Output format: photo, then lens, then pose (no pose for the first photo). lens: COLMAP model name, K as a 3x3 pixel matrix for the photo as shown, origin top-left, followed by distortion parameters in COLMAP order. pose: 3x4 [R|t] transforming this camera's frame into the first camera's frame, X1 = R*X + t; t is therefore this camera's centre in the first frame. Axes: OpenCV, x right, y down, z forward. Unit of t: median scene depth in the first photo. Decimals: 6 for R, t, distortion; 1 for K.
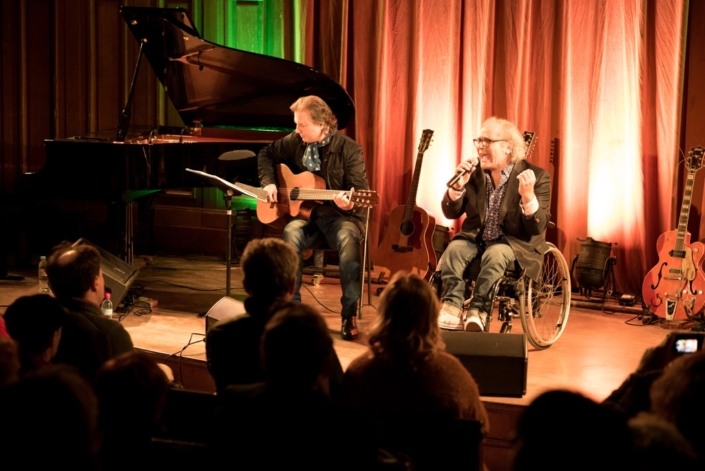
lens RADIAL K [[1662.3, 0, 352.5], [0, 1662.3, 235.5], [0, 0, 1]] dist [0.021693, 0.355221]
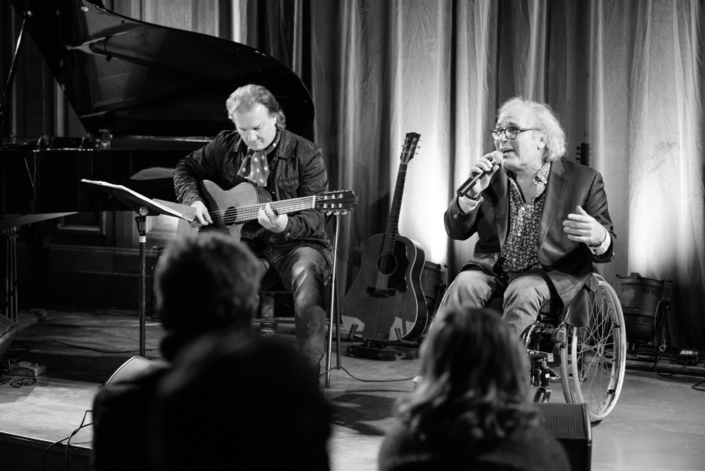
lens RADIAL K [[1662.3, 0, 352.5], [0, 1662.3, 235.5], [0, 0, 1]] dist [0.021693, 0.355221]
pose [[0.999327, -0.010715, 0.035081, -0.008516], [0.012333, 0.998854, -0.046240, 0.017046], [-0.034545, 0.046642, 0.998314, 0.265055]]
